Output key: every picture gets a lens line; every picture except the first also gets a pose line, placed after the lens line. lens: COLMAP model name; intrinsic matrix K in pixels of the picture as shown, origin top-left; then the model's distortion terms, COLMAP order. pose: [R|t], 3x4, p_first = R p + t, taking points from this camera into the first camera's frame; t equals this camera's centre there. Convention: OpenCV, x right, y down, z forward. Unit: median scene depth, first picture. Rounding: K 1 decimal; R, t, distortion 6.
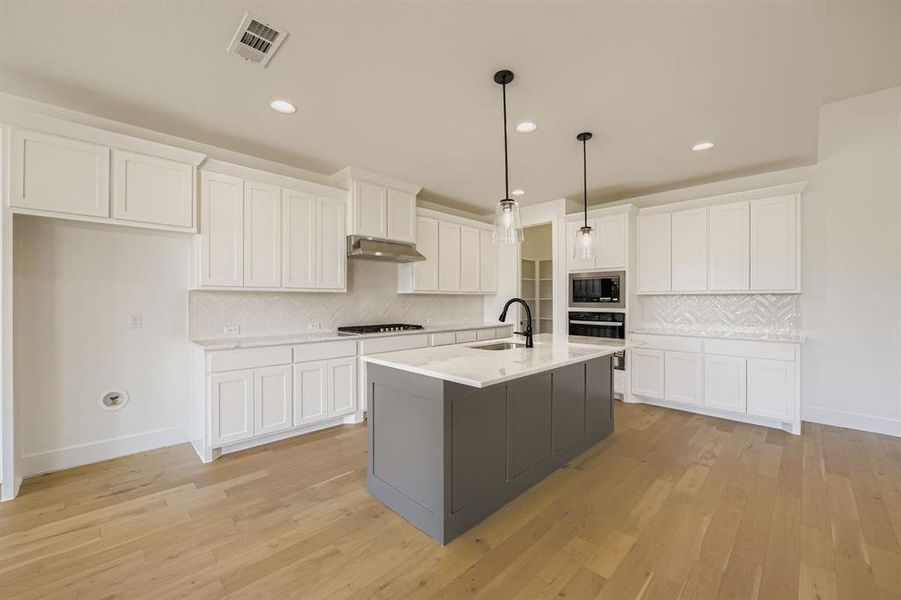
lens RADIAL K [[354.1, 0, 460.0], [0, 354.1, 301.6], [0, 0, 1]] dist [-0.003951, -0.000373]
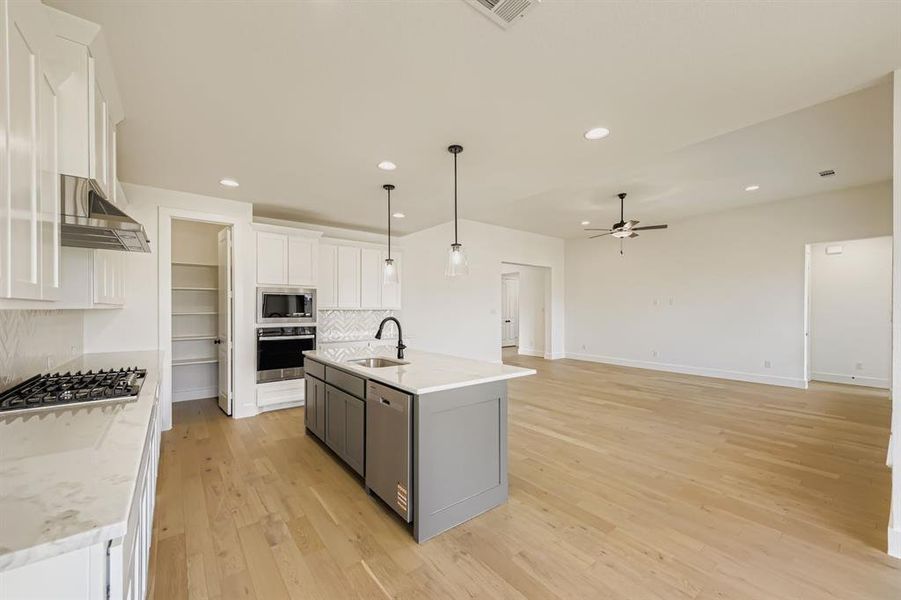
lens RADIAL K [[354.1, 0, 431.1], [0, 354.1, 309.6], [0, 0, 1]] dist [-0.003951, -0.000373]
pose [[0.136581, -0.001839, 0.990627, -0.713542], [0.001289, 0.999998, 0.001679, -0.026732], [-0.990628, 0.001047, 0.136583, 0.543960]]
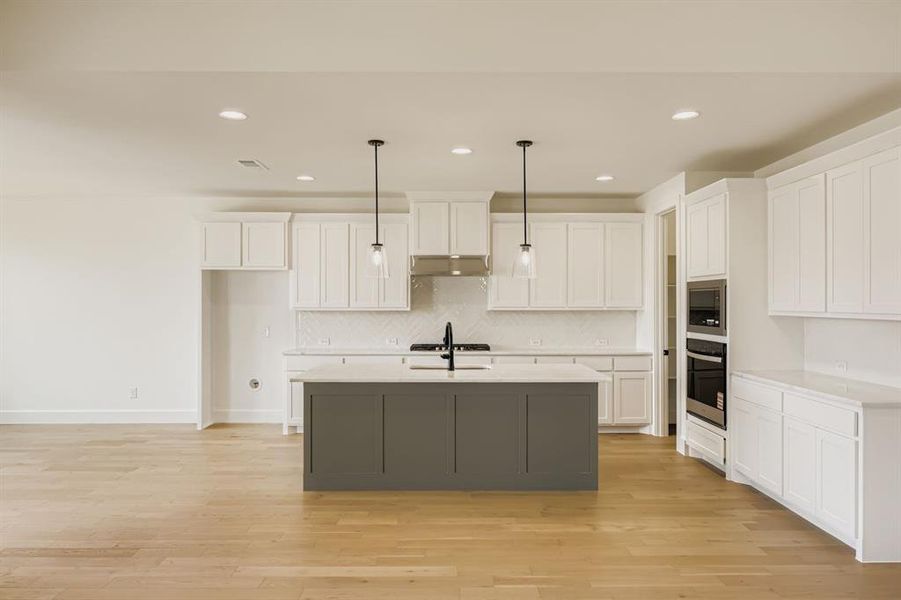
lens RADIAL K [[597.3, 0, 462.7], [0, 597.3, 311.7], [0, 0, 1]] dist [-0.001180, -0.000912]
pose [[0.720997, 0.008469, -0.692886, 1.018093], [-0.004385, 0.999961, 0.007660, -0.037671], [0.692924, -0.002484, 0.721006, -0.156217]]
